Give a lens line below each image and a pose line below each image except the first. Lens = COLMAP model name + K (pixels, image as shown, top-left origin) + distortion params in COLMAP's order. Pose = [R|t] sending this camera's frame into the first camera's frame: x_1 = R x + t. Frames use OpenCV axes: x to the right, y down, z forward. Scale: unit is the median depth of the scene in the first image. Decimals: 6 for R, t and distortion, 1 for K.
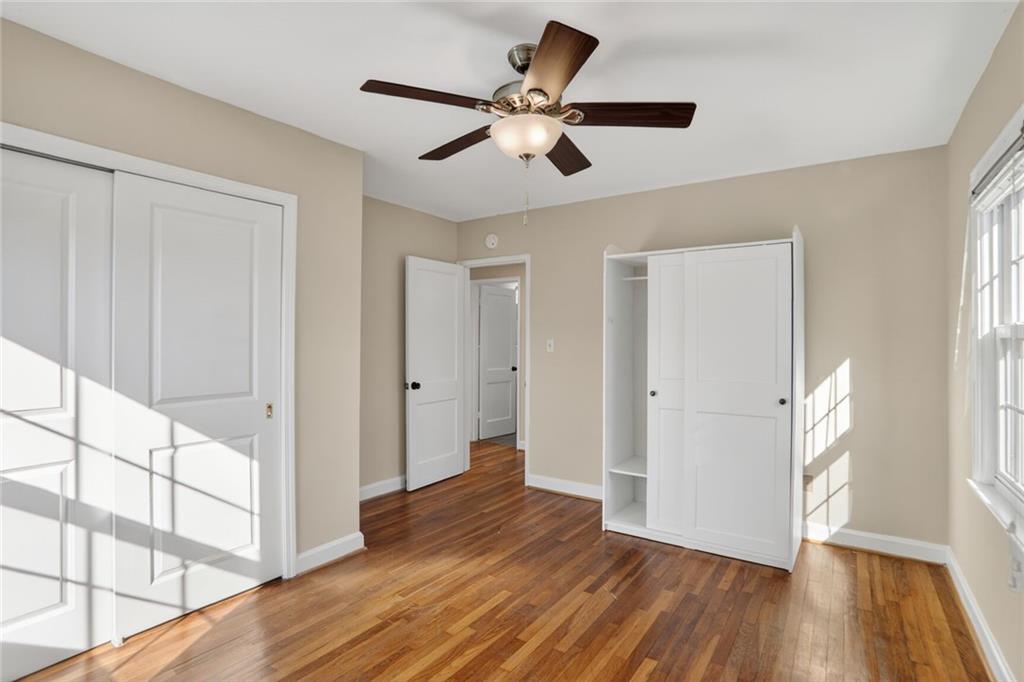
lens RADIAL K [[510.0, 0, 497.9], [0, 510.0, 328.0], [0, 0, 1]] dist [-0.074696, 0.029336]
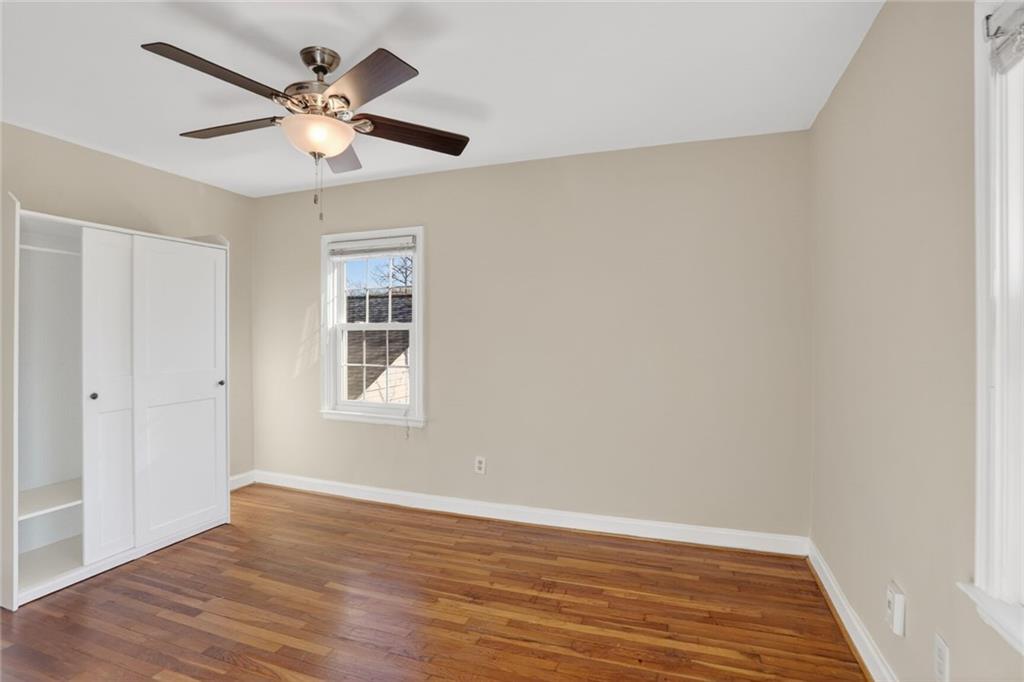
lens RADIAL K [[510.0, 0, 517.8], [0, 510.0, 332.1], [0, 0, 1]] dist [-0.074696, 0.029336]
pose [[-0.283835, -0.002162, 0.958871, -0.831099], [-0.020476, 0.999783, -0.003807, 0.017372], [-0.958654, -0.020715, -0.283818, 0.721886]]
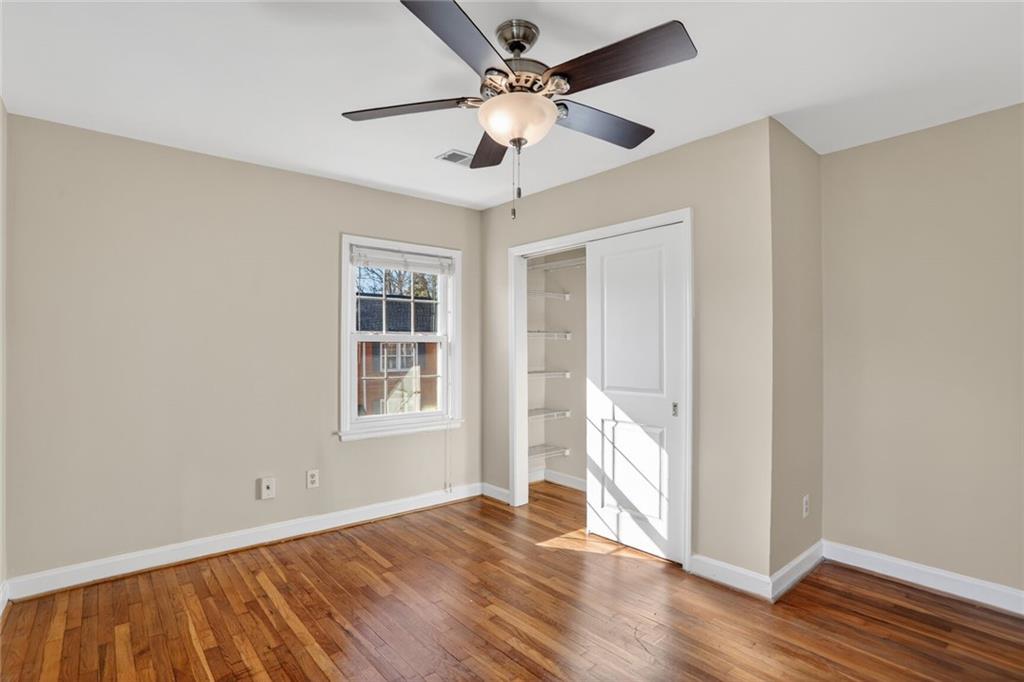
lens RADIAL K [[510.0, 0, 520.8], [0, 510.0, 344.2], [0, 0, 1]] dist [-0.074696, 0.029336]
pose [[-0.223450, -0.007110, -0.974690, 0.756824], [0.017160, 0.999790, -0.011227, 0.028104], [0.974564, -0.019234, -0.223281, 0.973065]]
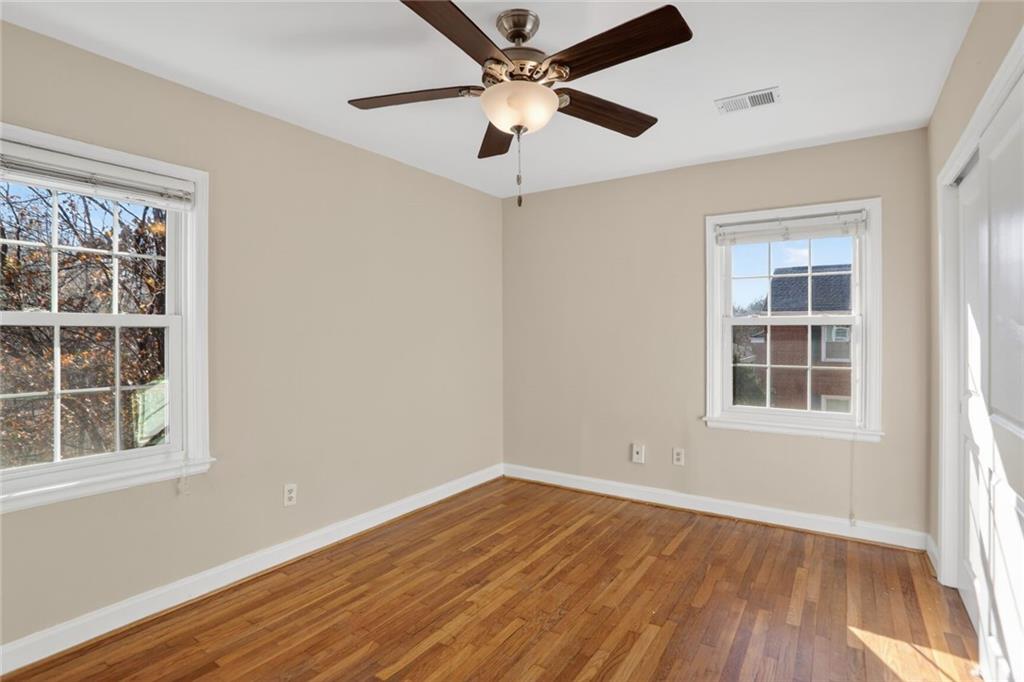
lens RADIAL K [[510.0, 0, 504.1], [0, 510.0, 332.7], [0, 0, 1]] dist [-0.074696, 0.029336]
pose [[-0.999594, -0.000518, -0.028472, 0.092164], [-0.000043, 0.999861, -0.016658, 0.038756], [0.028477, -0.016650, -0.999456, 1.542449]]
